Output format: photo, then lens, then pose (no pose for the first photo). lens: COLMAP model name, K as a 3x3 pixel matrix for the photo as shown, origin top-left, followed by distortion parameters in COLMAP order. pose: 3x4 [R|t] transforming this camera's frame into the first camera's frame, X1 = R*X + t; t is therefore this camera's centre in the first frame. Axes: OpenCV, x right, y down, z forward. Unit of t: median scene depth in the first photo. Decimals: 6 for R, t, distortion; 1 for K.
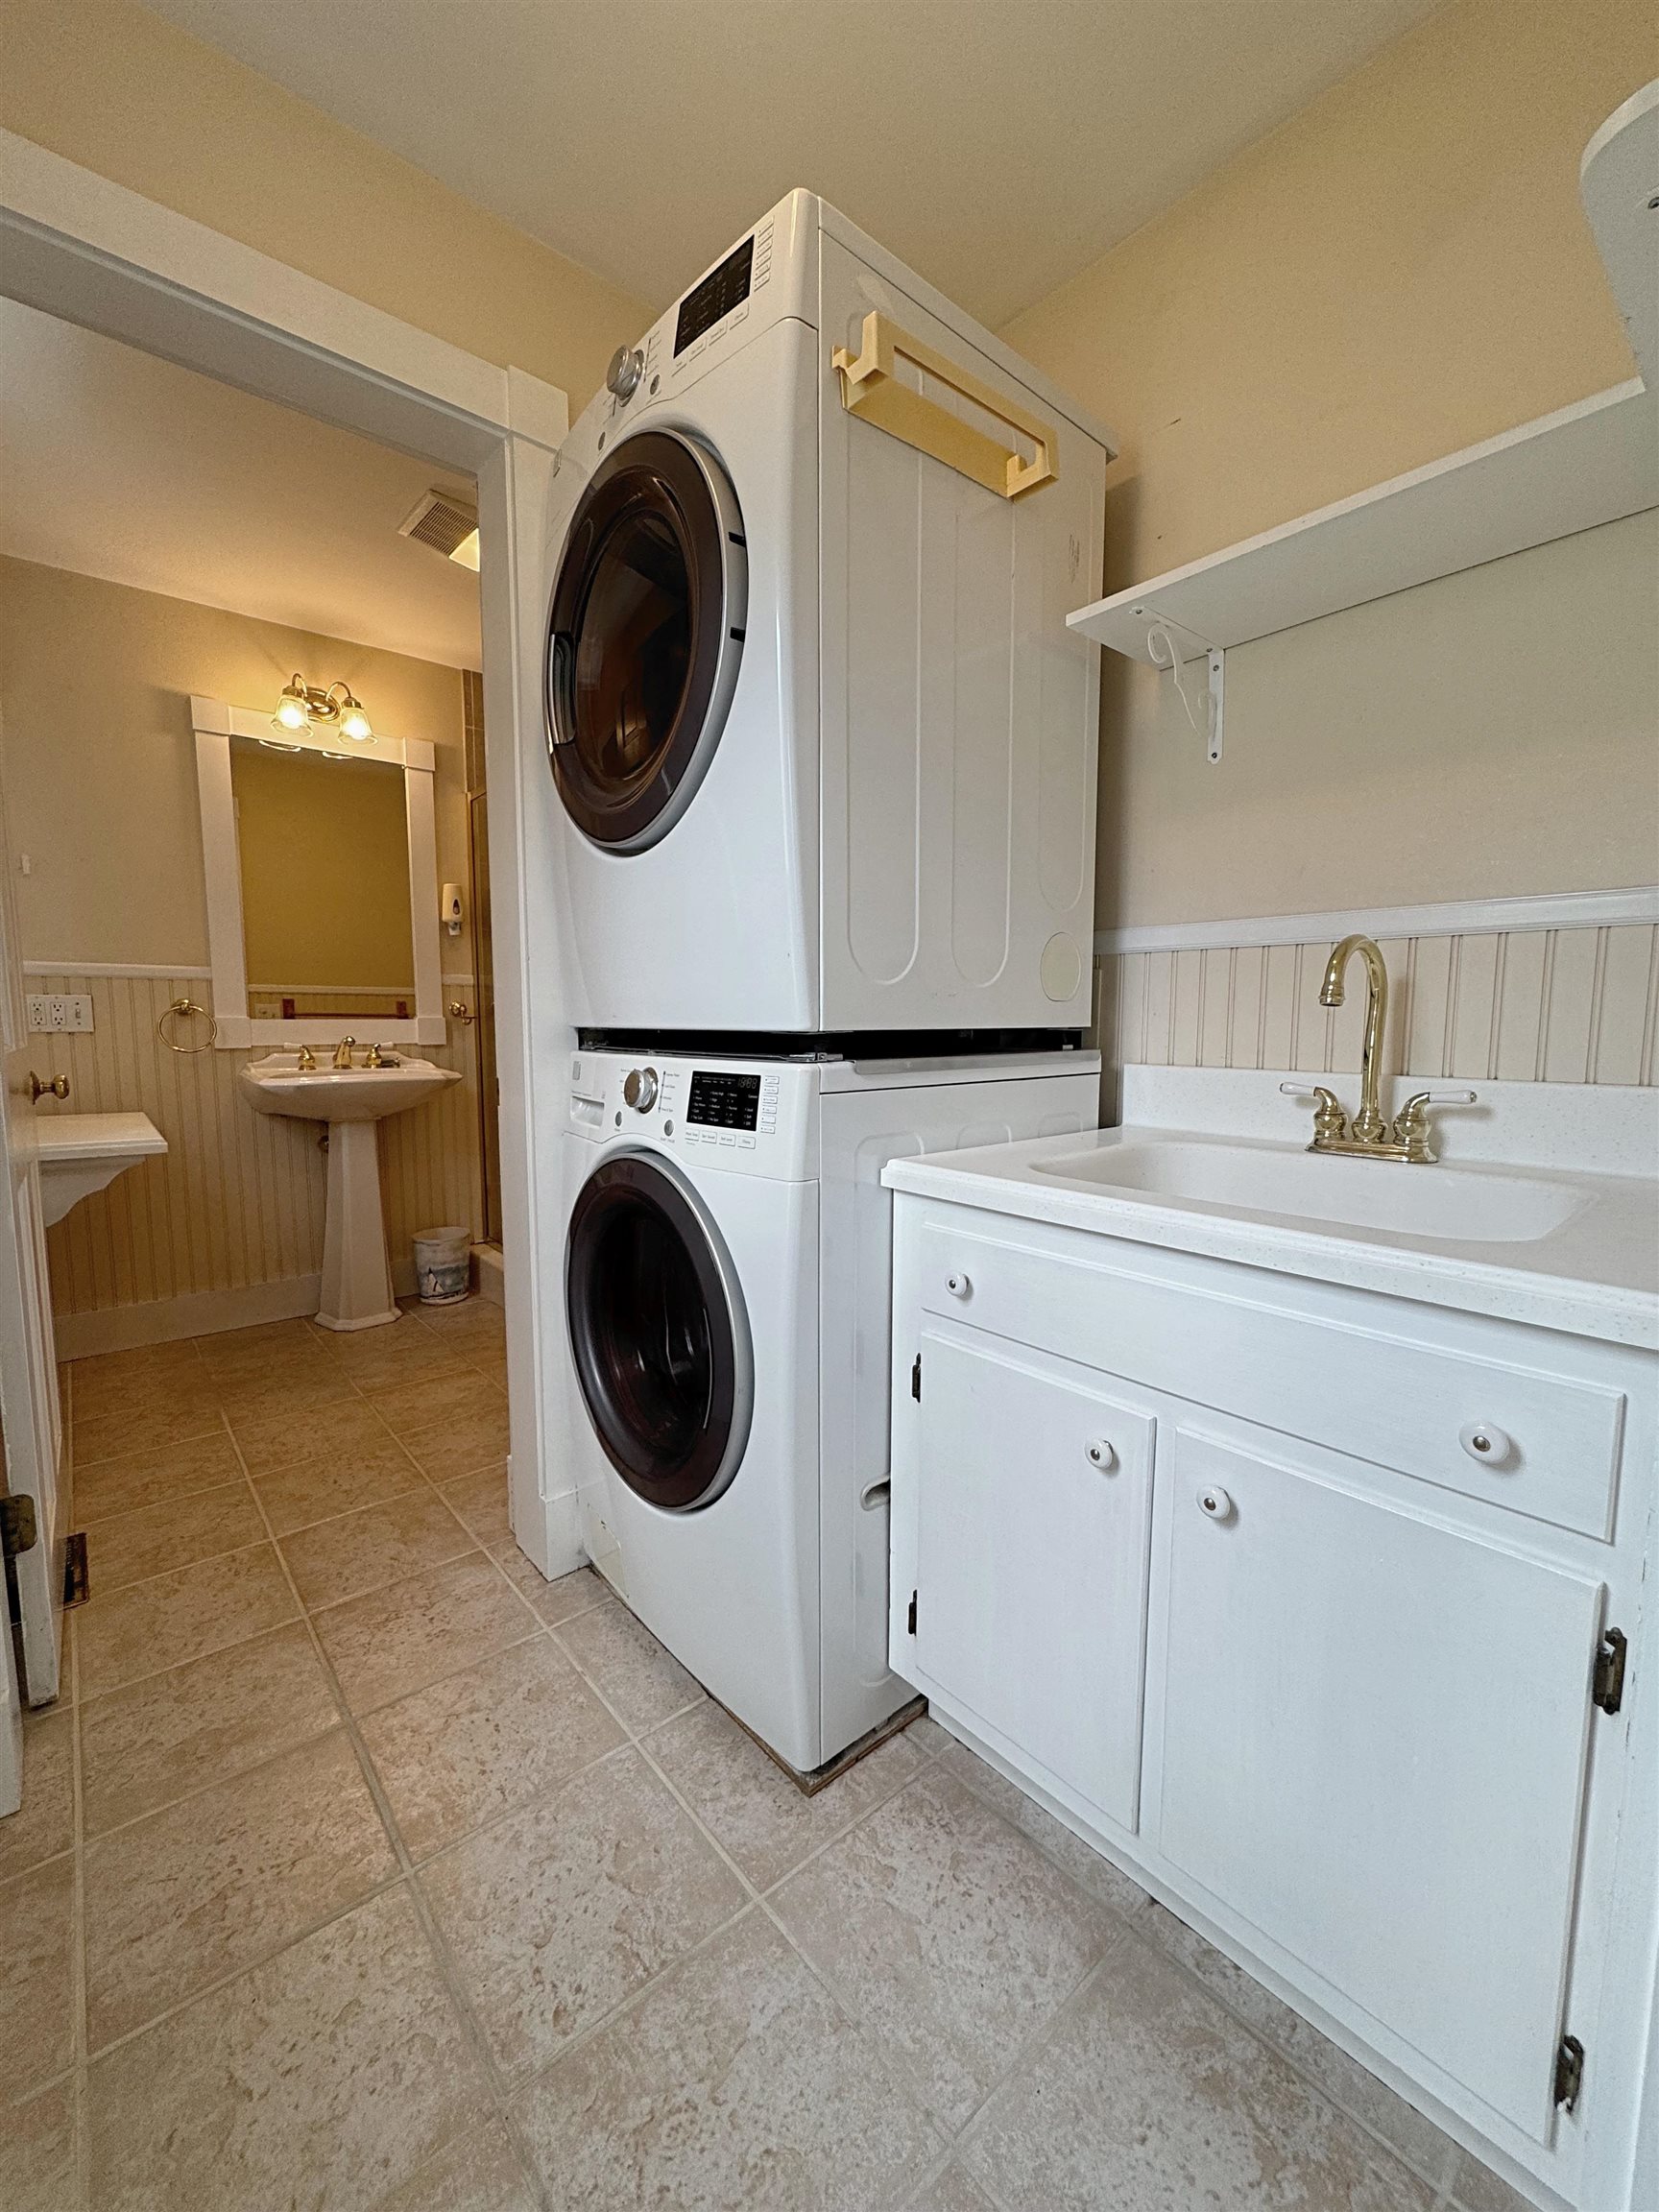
lens RADIAL K [[879.3, 0, 828.1], [0, 879.3, 1102.9], [0, 0, 1]] dist [-0.002238, -0.000228]
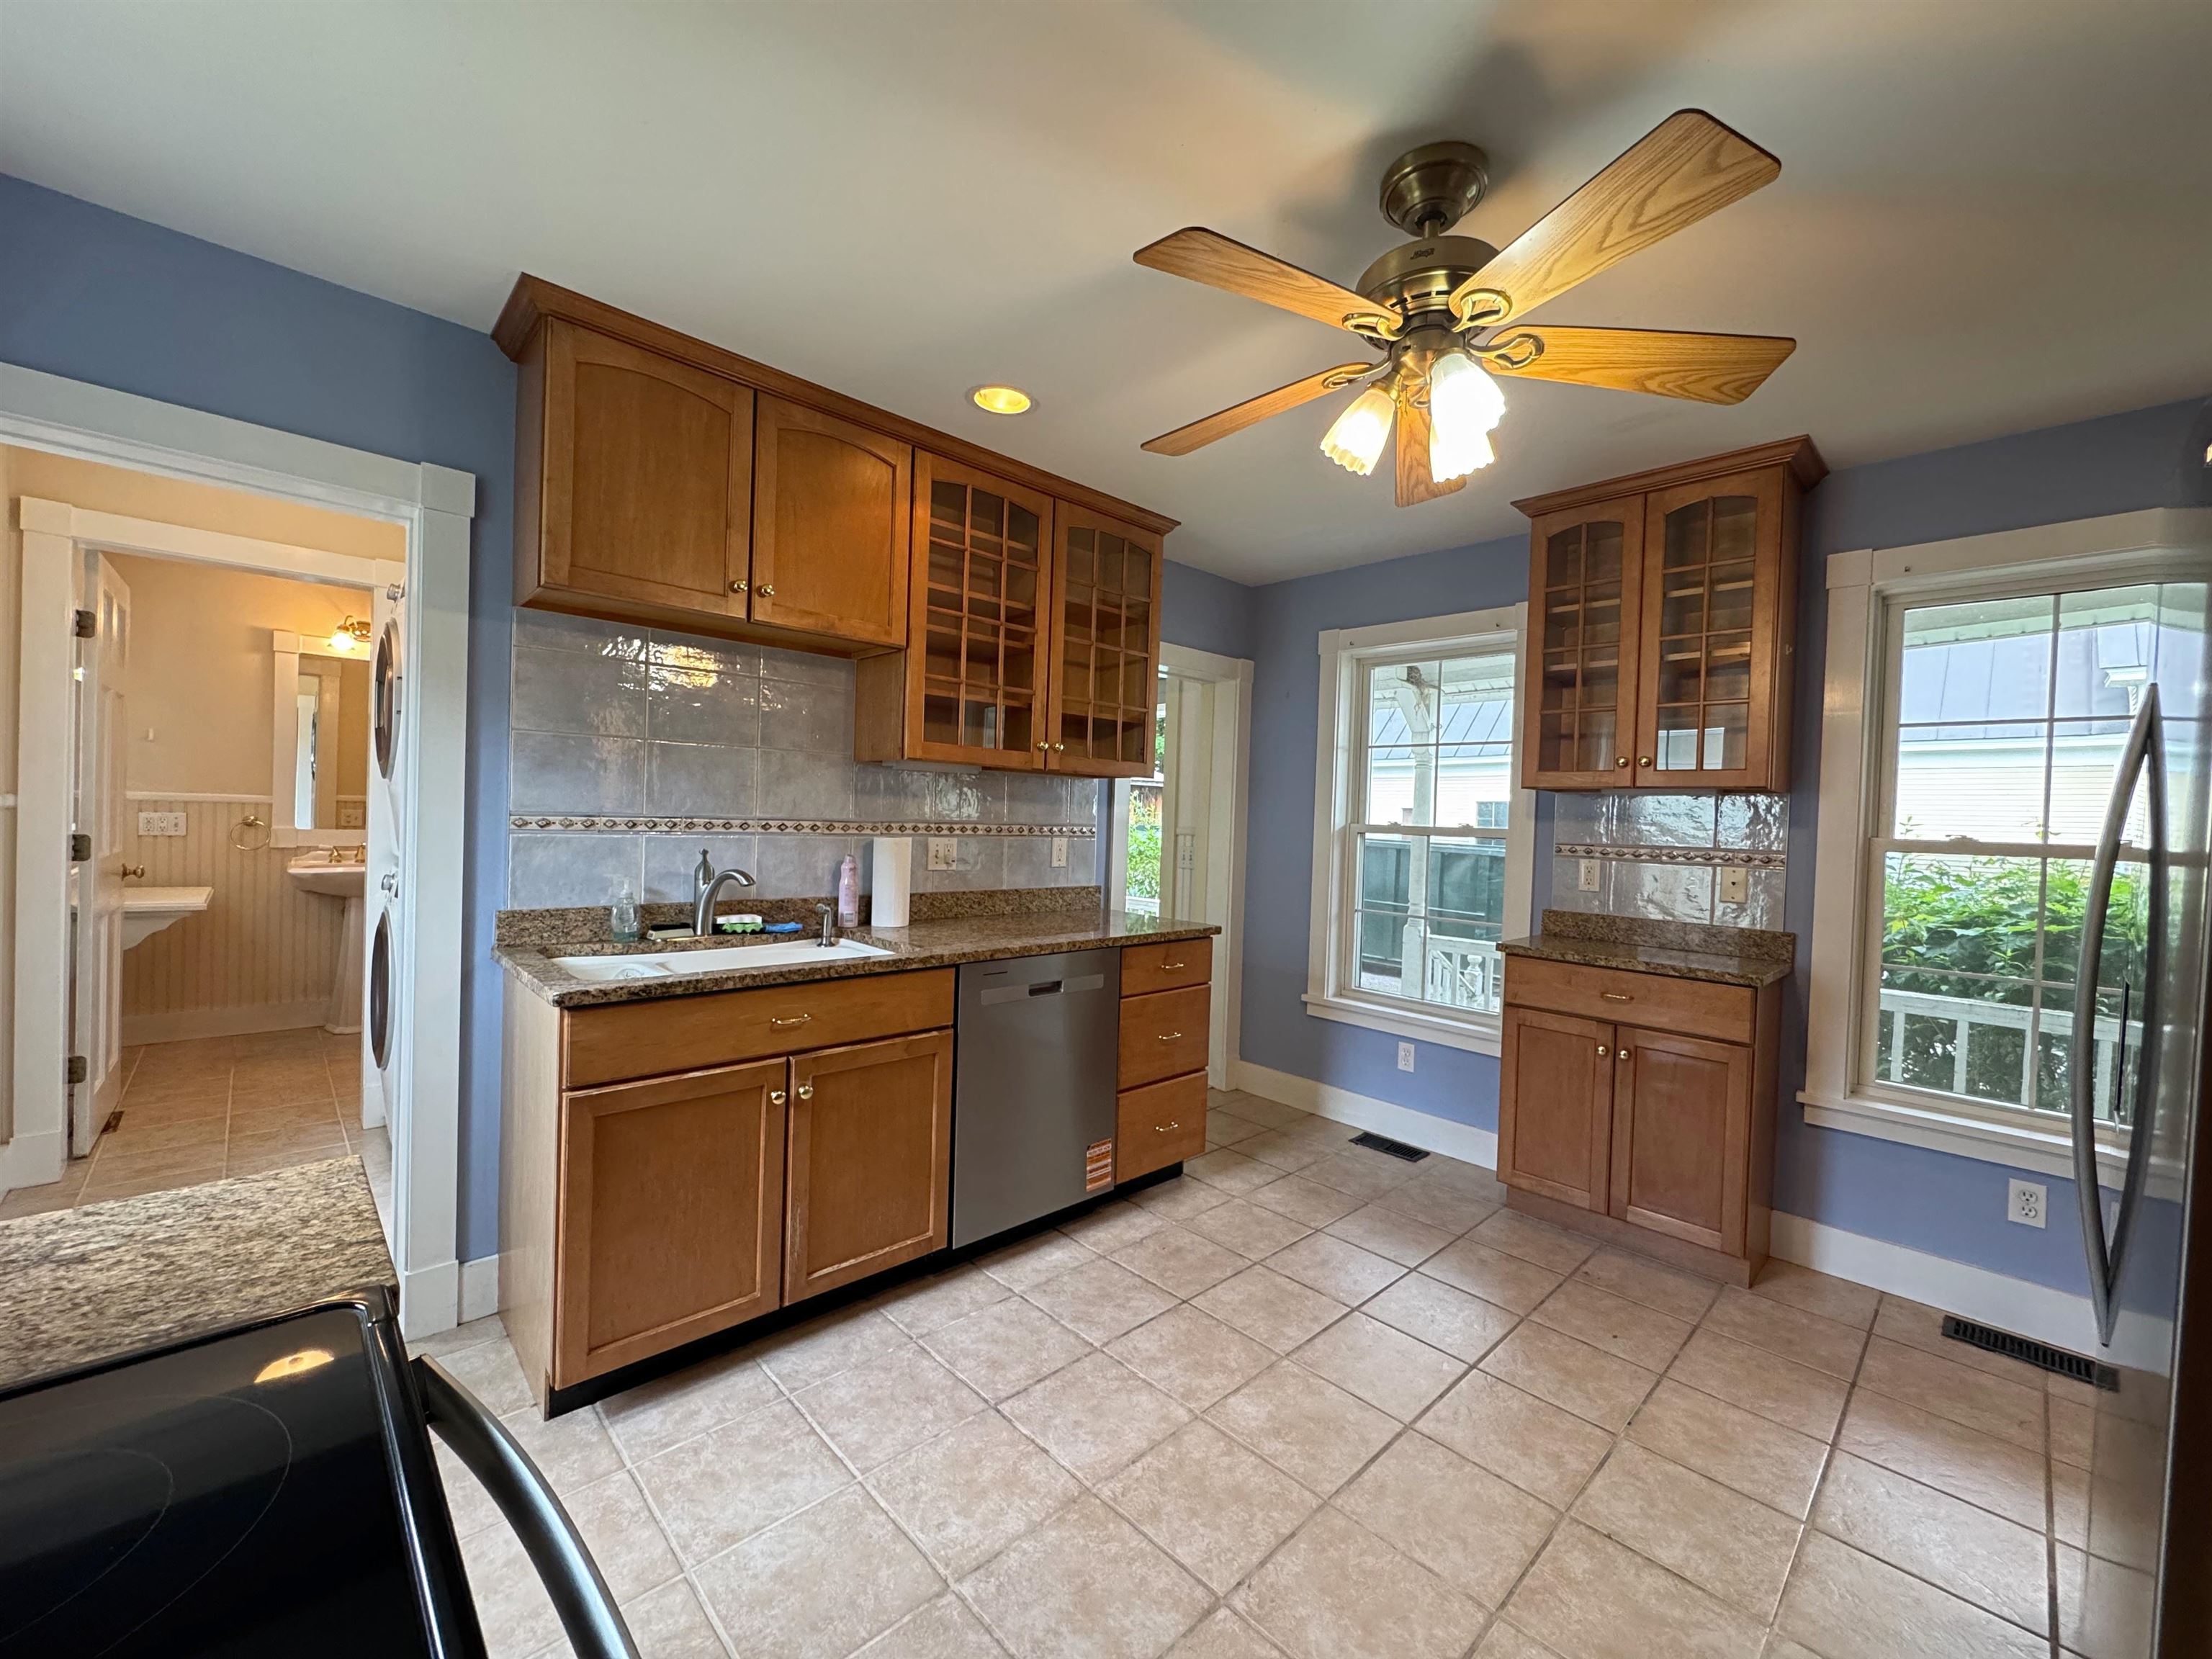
lens RADIAL K [[879.3, 0, 1106.7], [0, 879.3, 826.8], [0, 0, 1]] dist [-0.002238, -0.000228]
pose [[0.997853, 0.034283, 0.055807, 0.686482], [-0.029541, 0.996054, -0.083691, -0.011579], [-0.058456, 0.081863, 0.994928, -0.632712]]
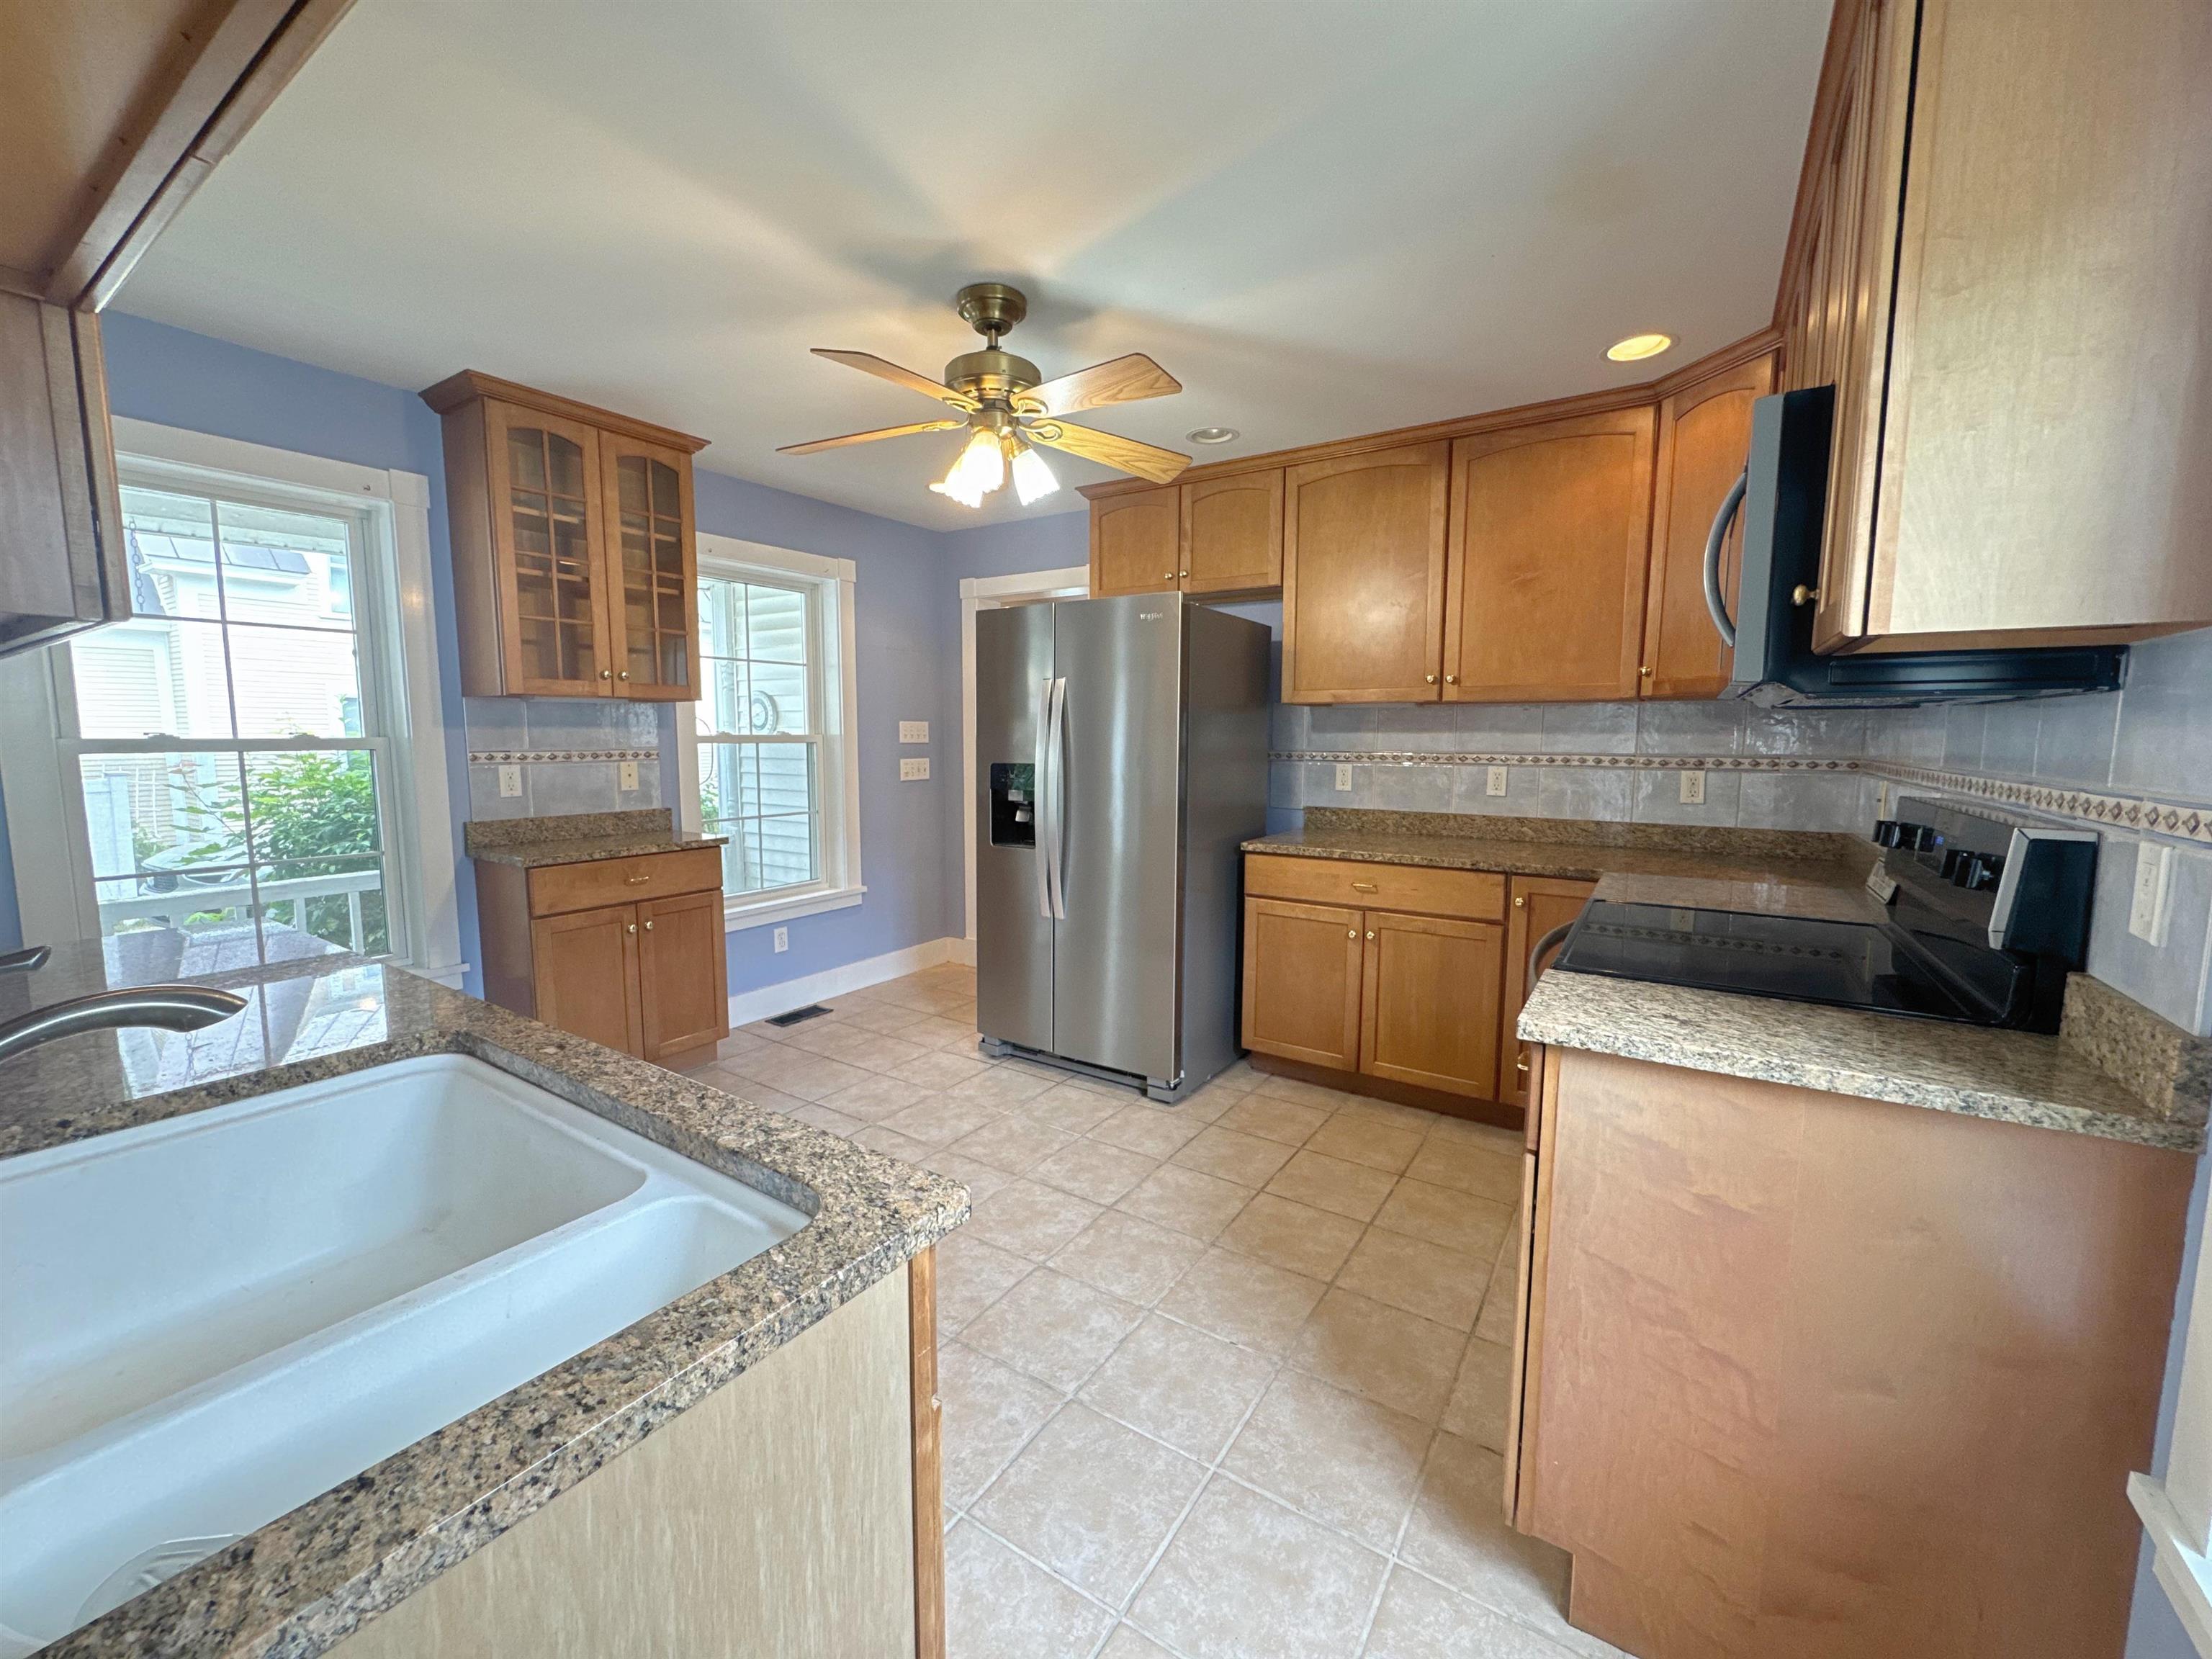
lens RADIAL K [[879.3, 0, 1105.4], [0, 879.3, 826.6], [0, 0, 1]] dist [-0.002238, -0.000228]
pose [[-0.277702, -0.102150, 0.955221, -1.397776], [0.091057, 0.987055, 0.132026, -0.258076], [-0.956342, 0.123643, -0.264806, 1.600723]]
